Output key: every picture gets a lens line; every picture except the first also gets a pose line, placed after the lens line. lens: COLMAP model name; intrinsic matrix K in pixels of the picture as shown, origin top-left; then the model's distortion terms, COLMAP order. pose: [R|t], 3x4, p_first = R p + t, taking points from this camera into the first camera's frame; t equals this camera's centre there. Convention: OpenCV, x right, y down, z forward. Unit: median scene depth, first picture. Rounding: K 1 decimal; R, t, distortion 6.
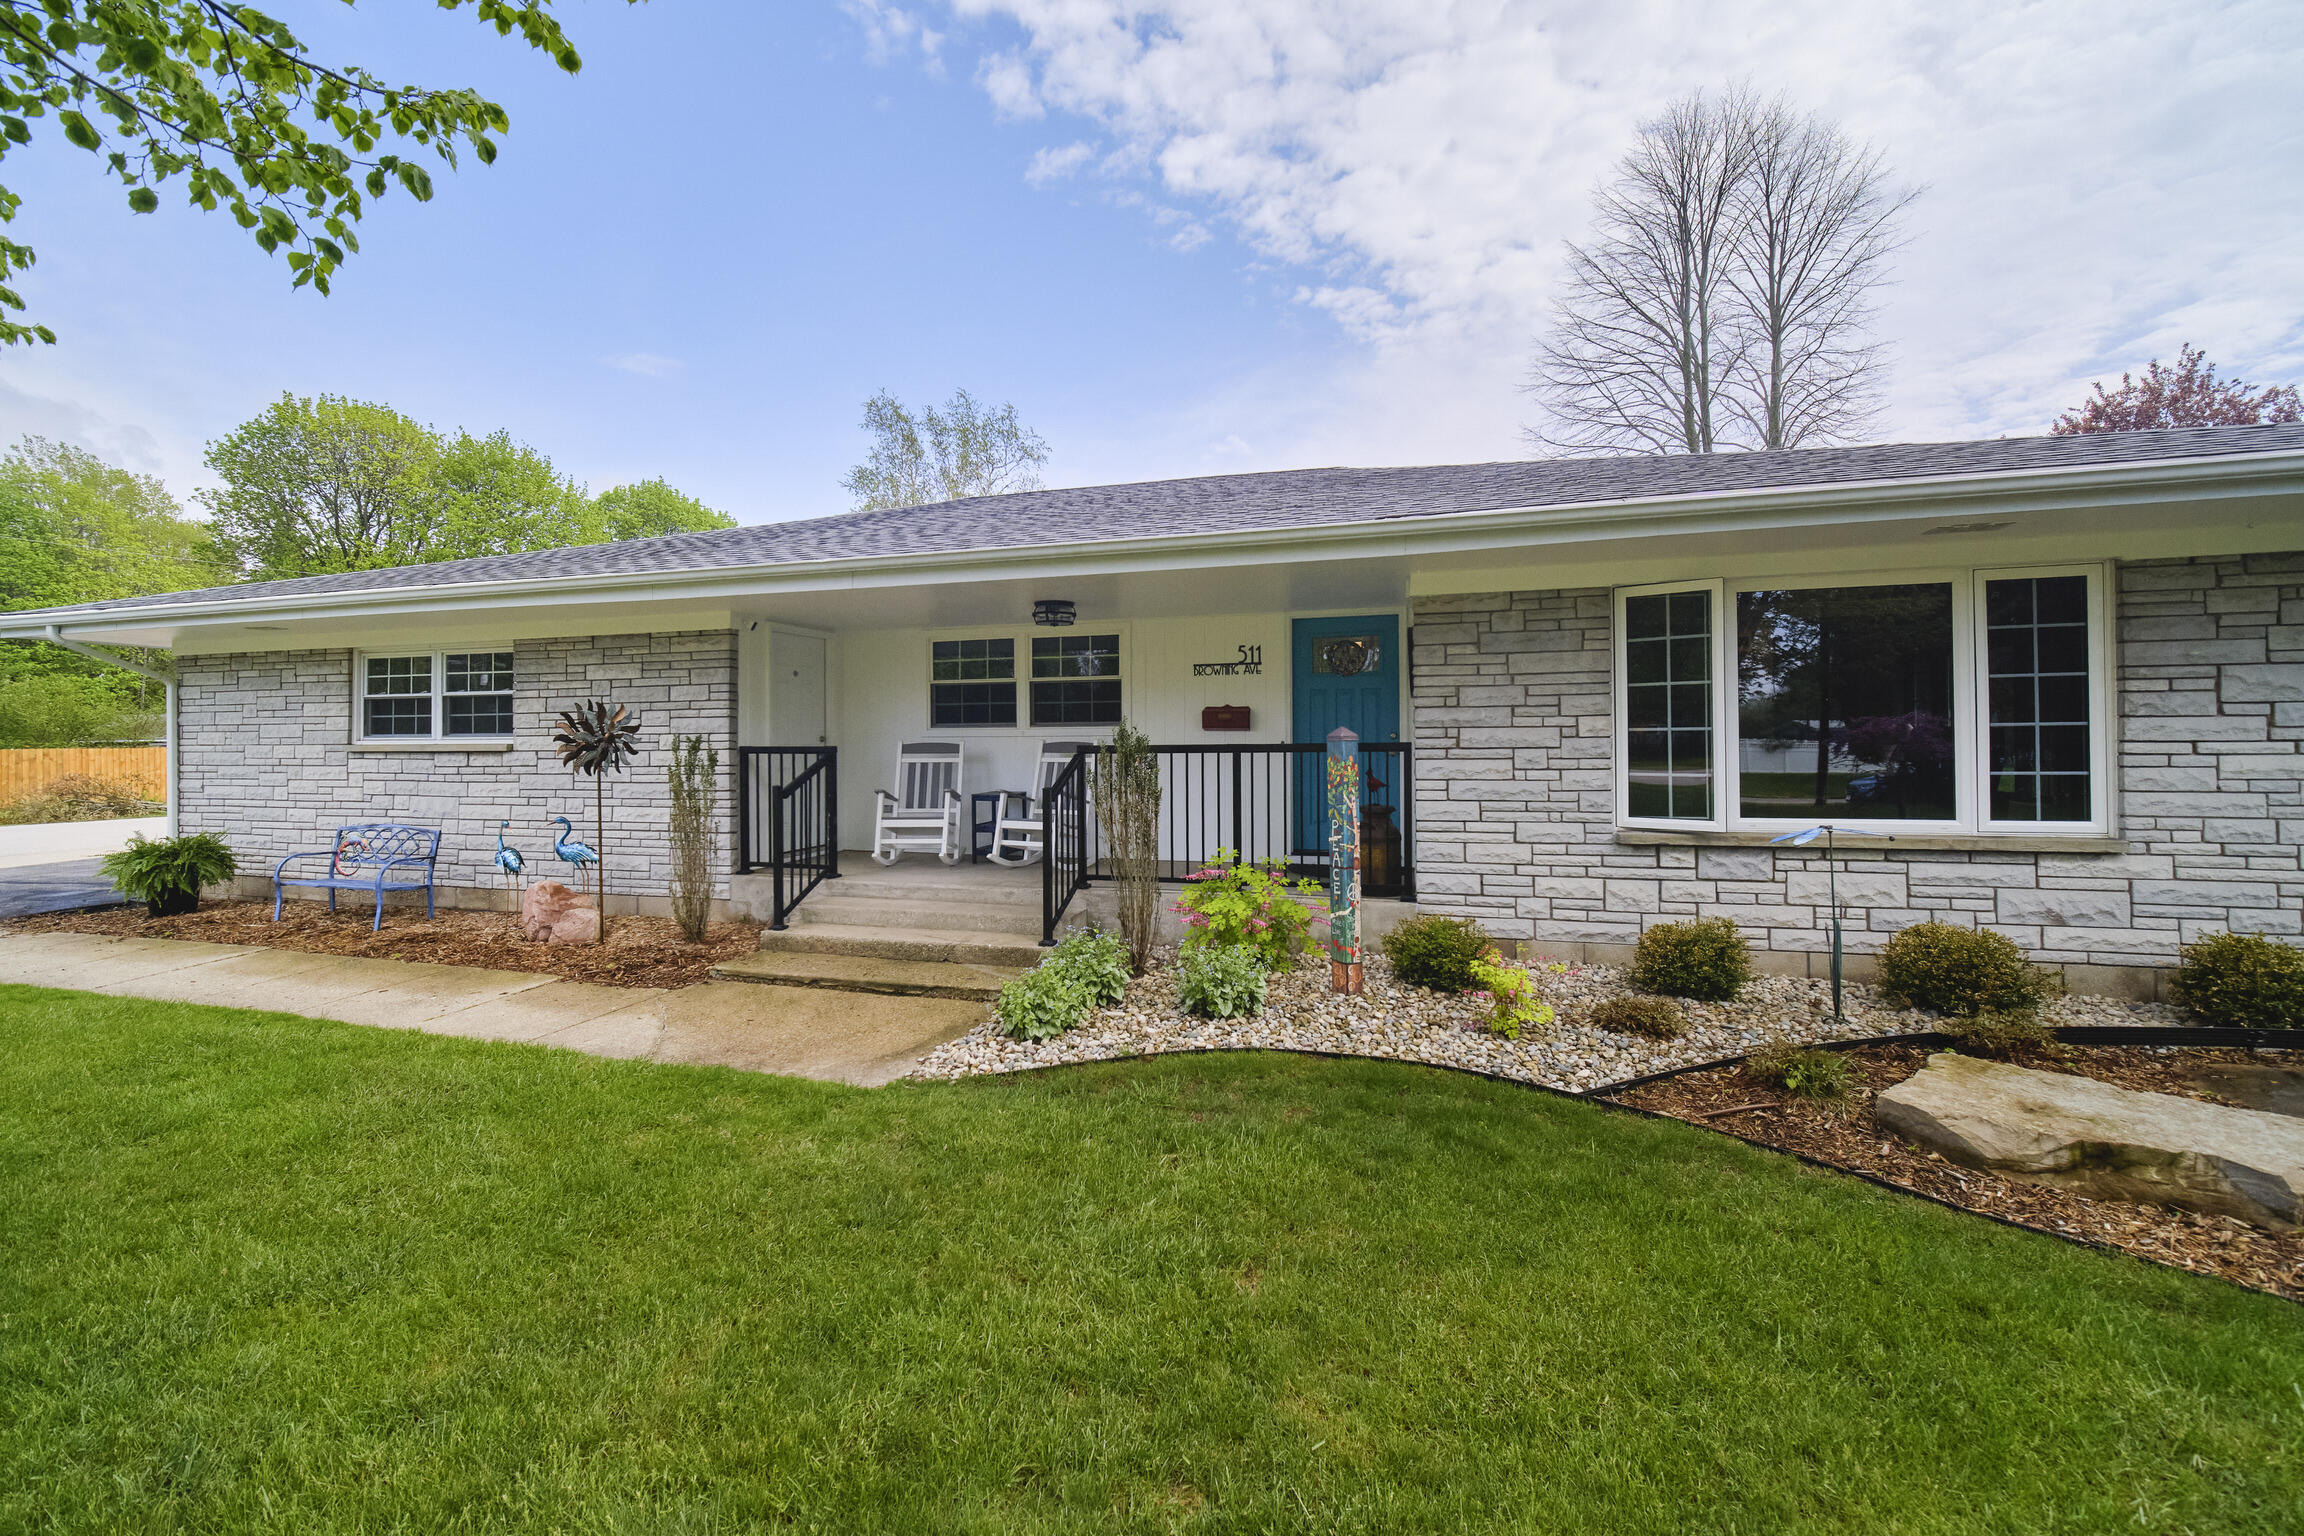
lens RADIAL K [[917.8, 0, 1153.8], [0, 917.8, 714.6], [0, 0, 1]] dist [0.000277, 0.000551]
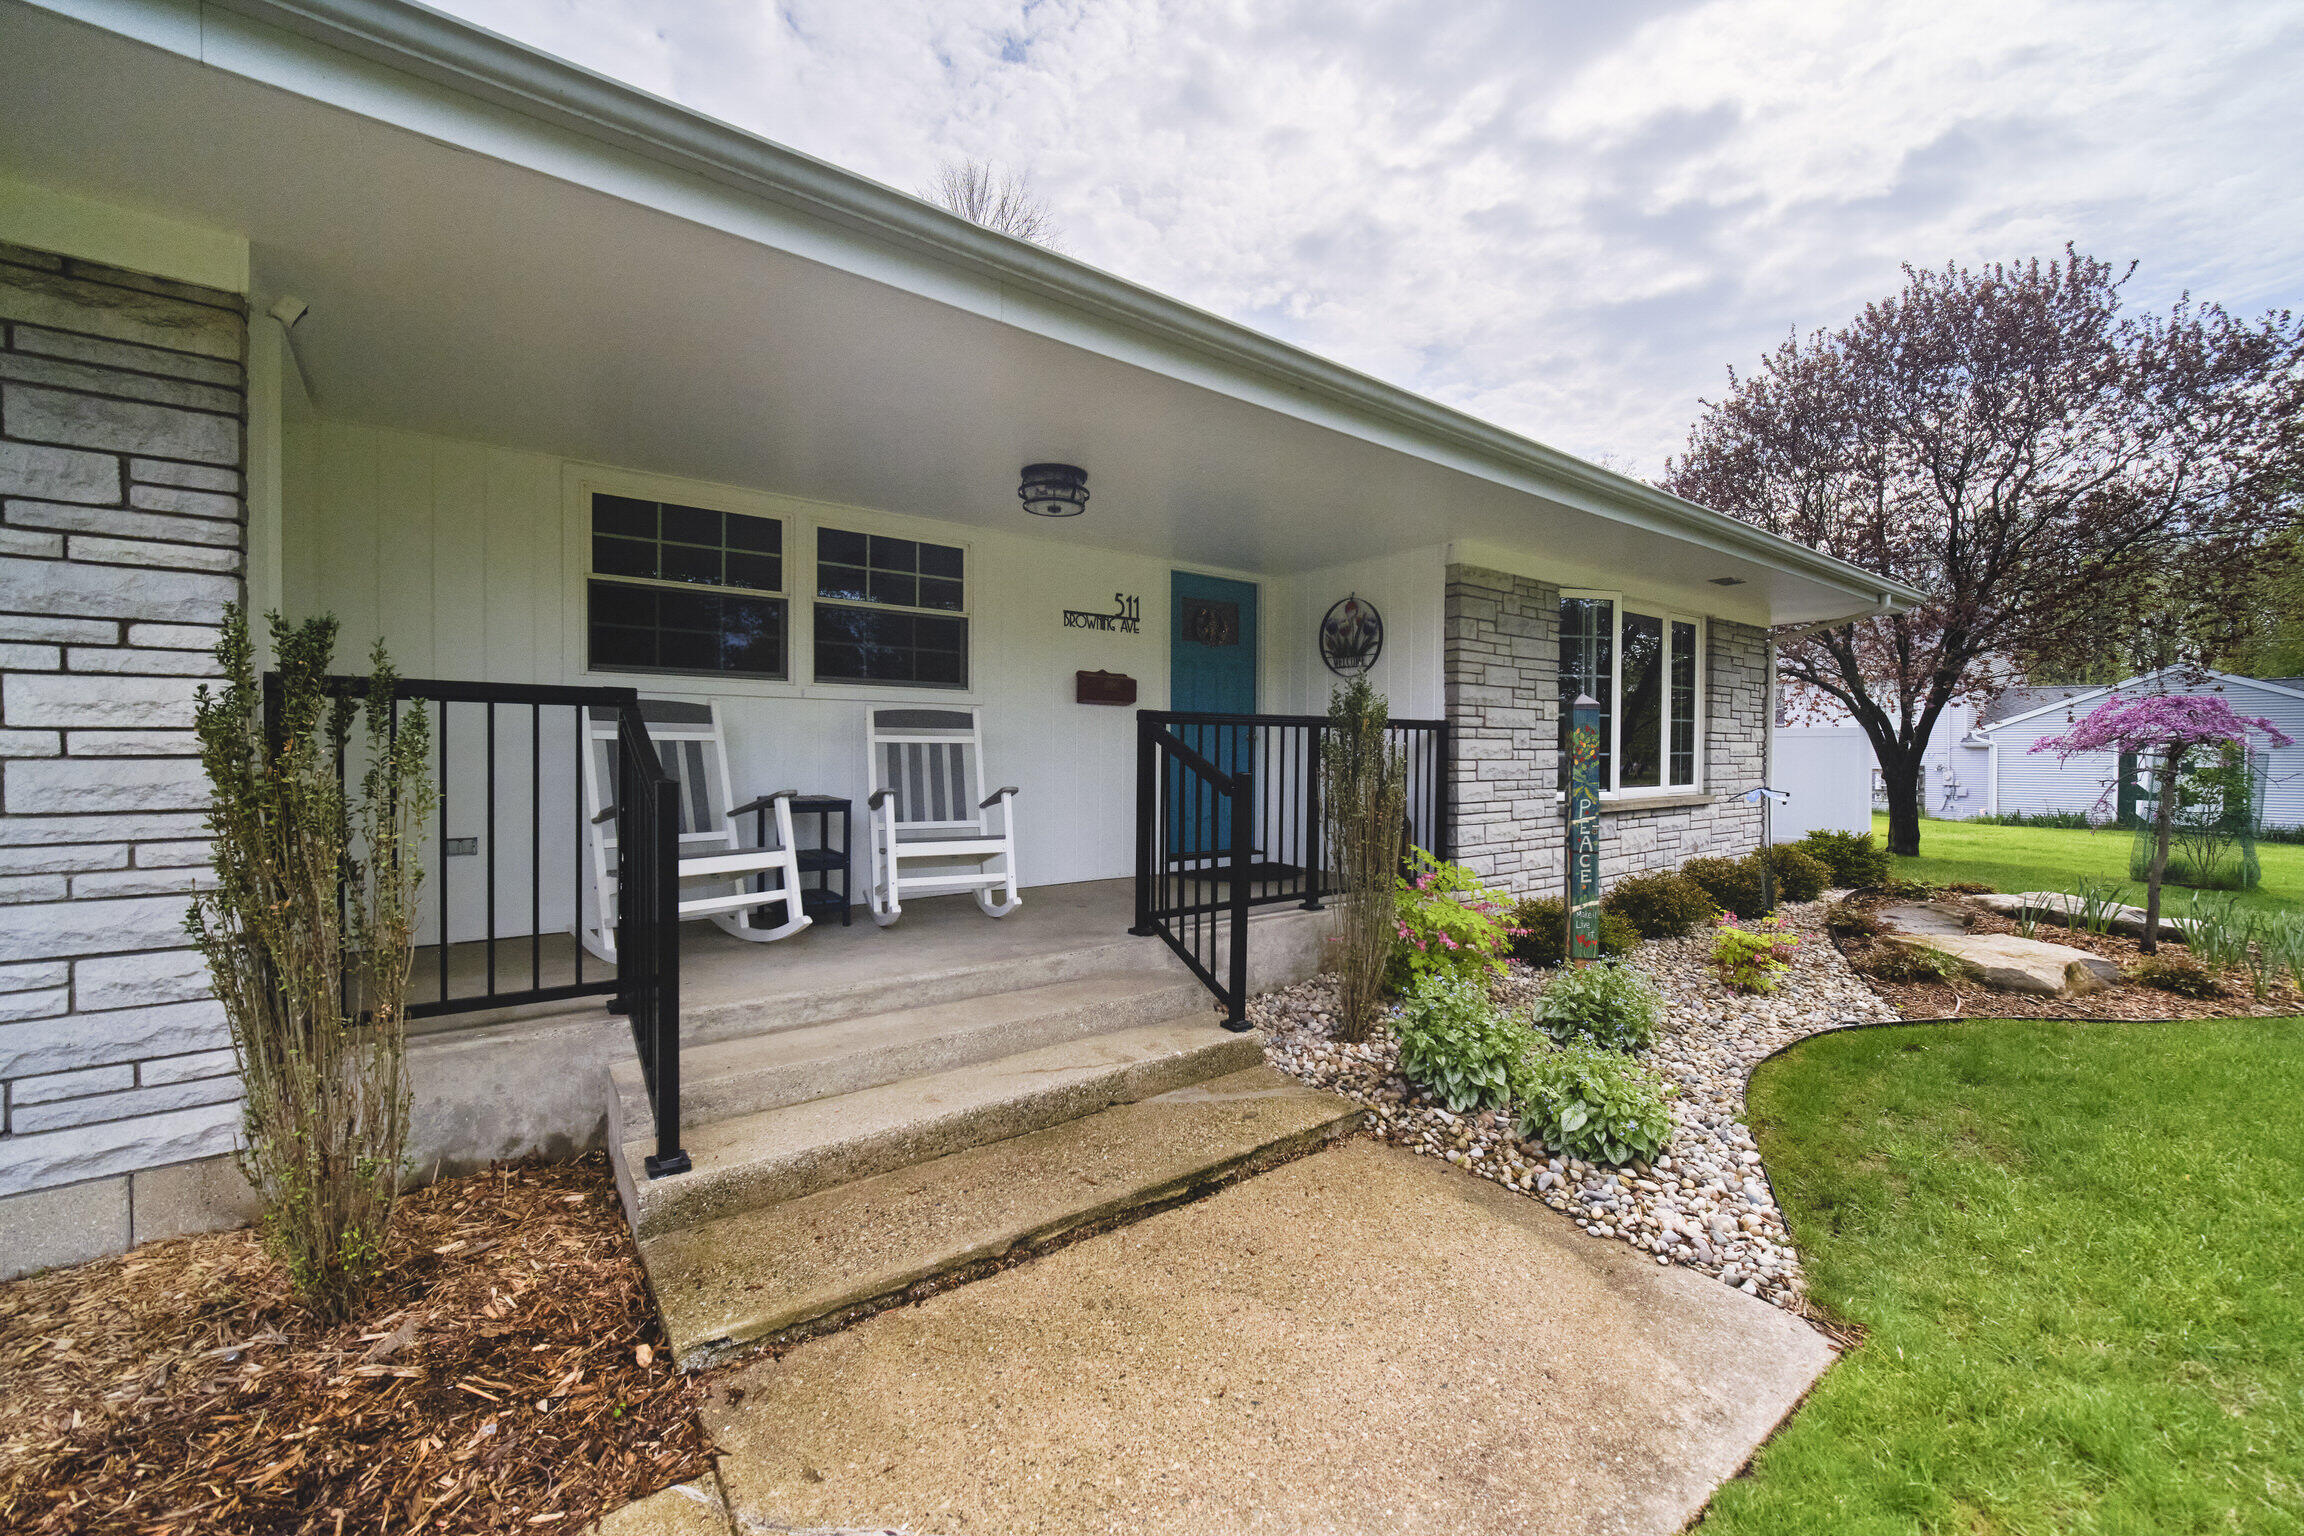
lens RADIAL K [[917.8, 0, 1148.5], [0, 917.8, 778.0], [0, 0, 1]] dist [0.000277, 0.000551]
pose [[0.594700, -0.011646, 0.803863, -0.476719], [-0.028998, 0.998934, 0.035925, 0.046544], [-0.803424, -0.044675, 0.593728, 0.502300]]
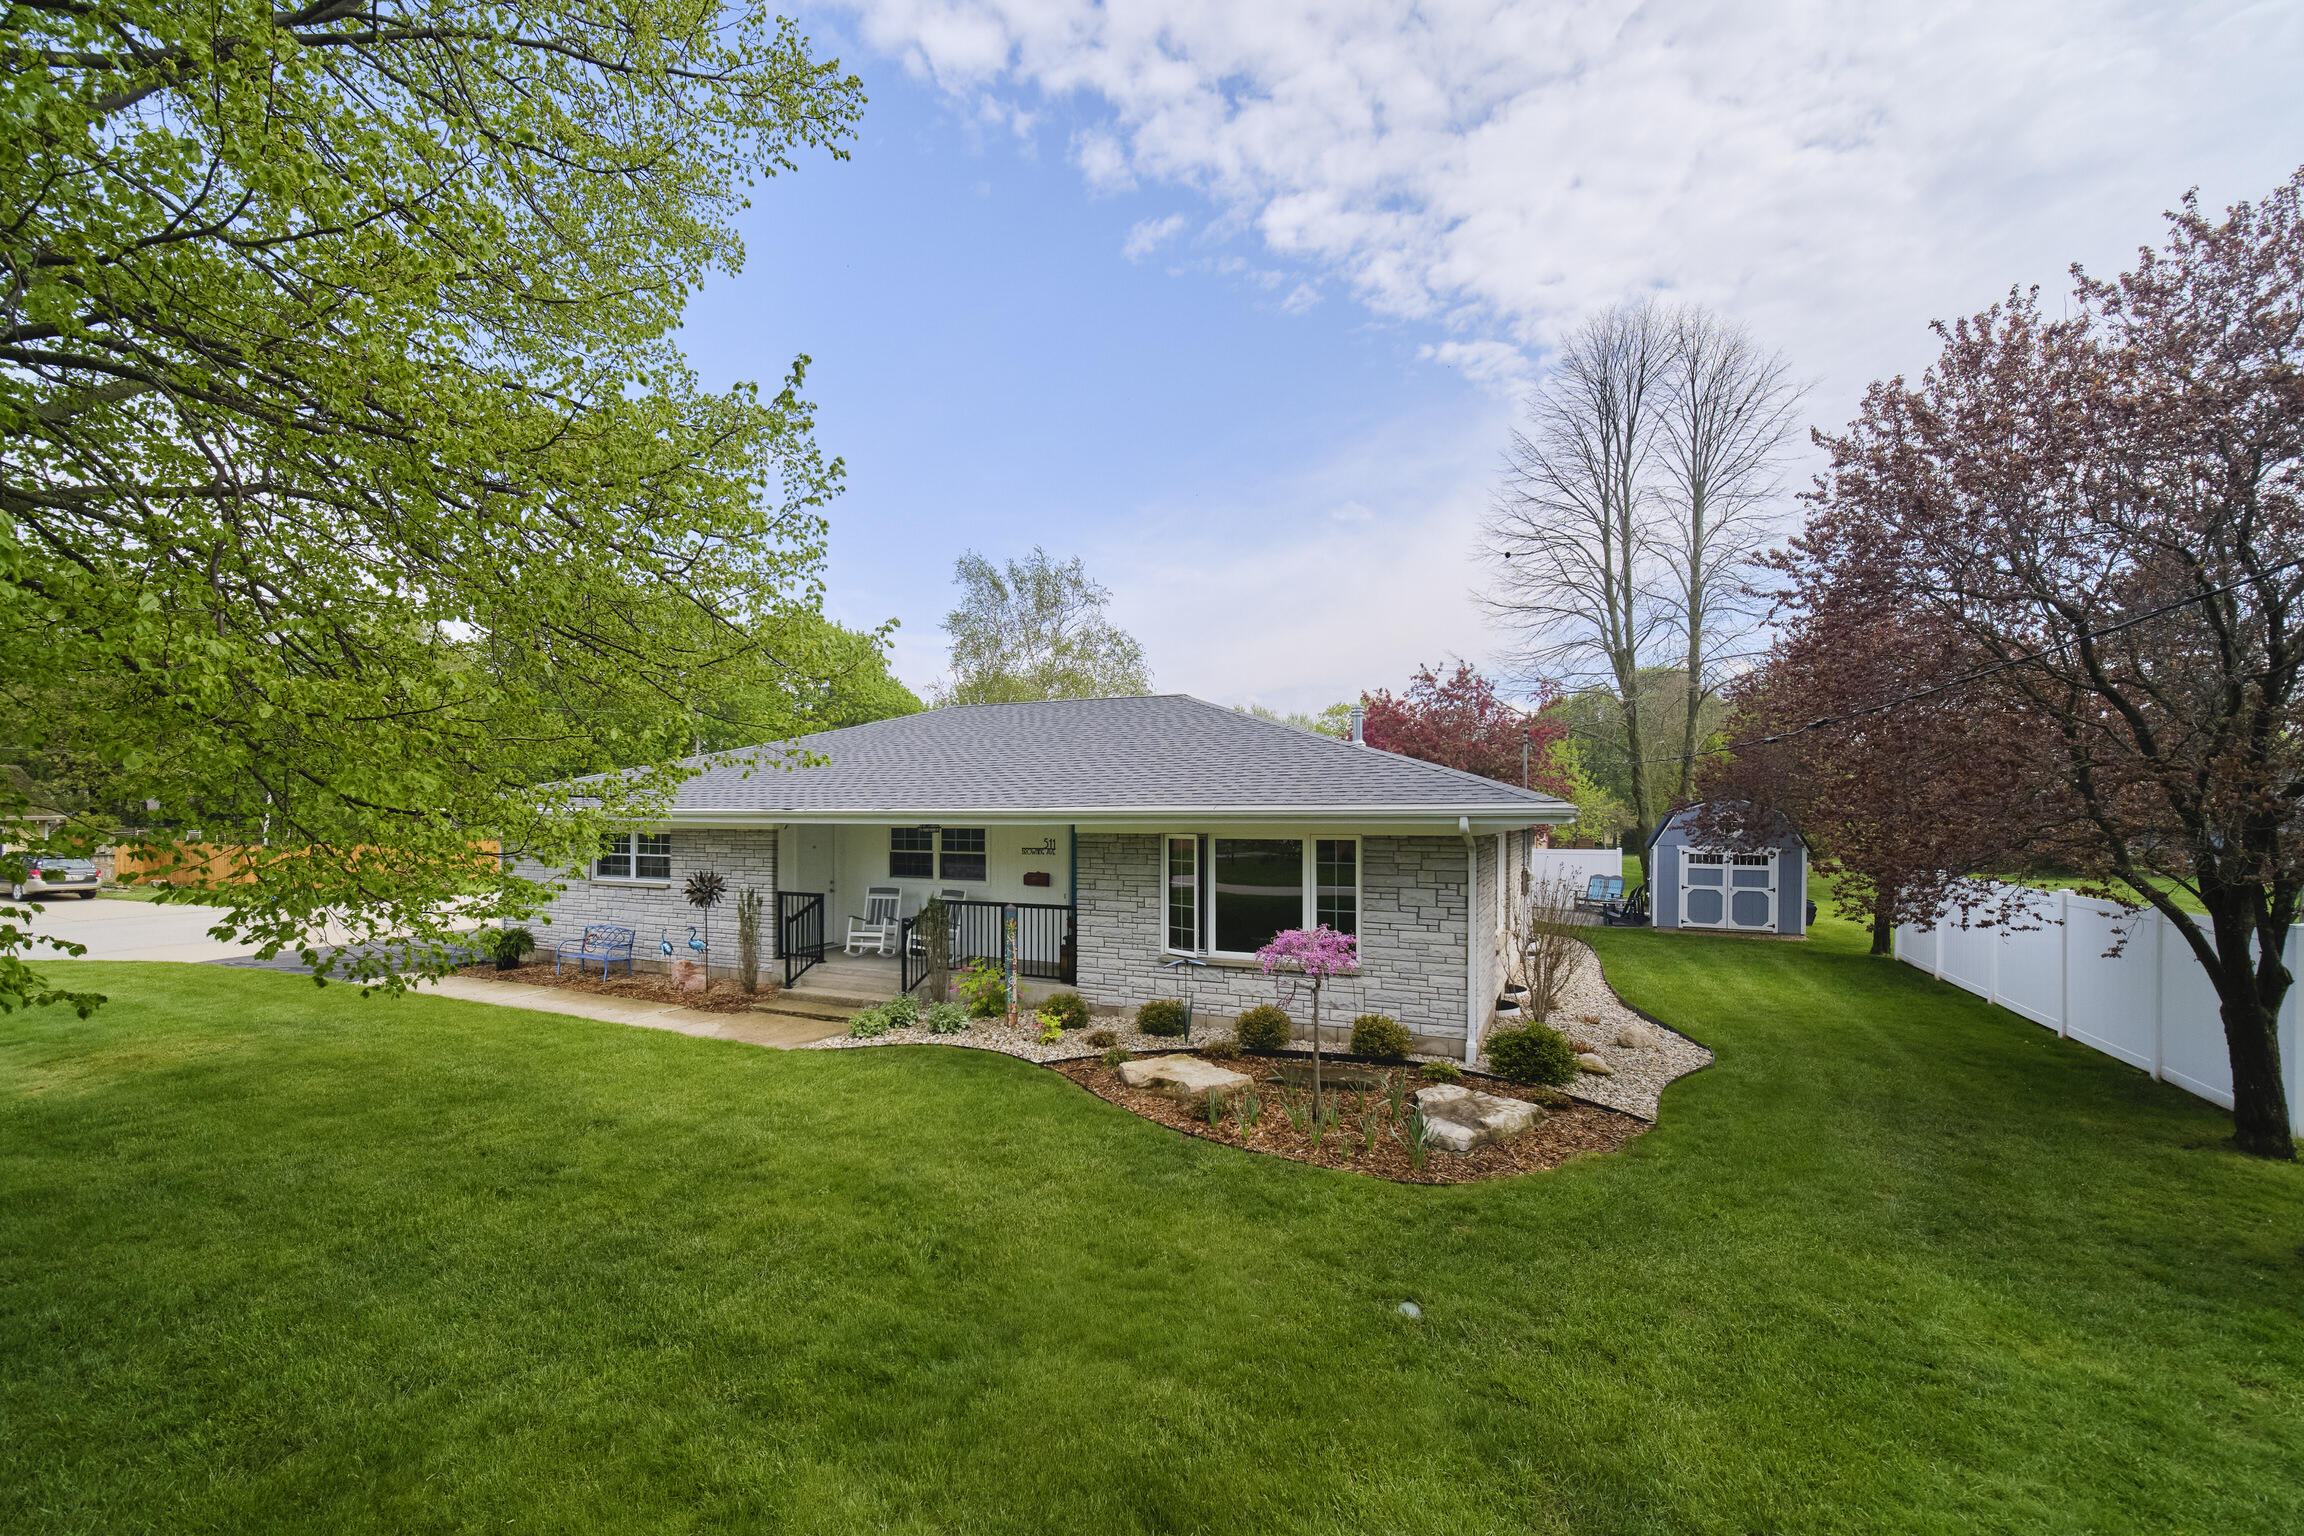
lens RADIAL K [[957.3, 0, 1145.8], [0, 957.3, 833.2], [0, 0, 1]] dist [0.000300, 0.000550]
pose [[0.986530, 0.012969, -0.163066, 0.554426], [-0.005403, 0.998892, 0.046754, -0.163853], [0.163491, -0.045243, 0.985507, -0.731410]]
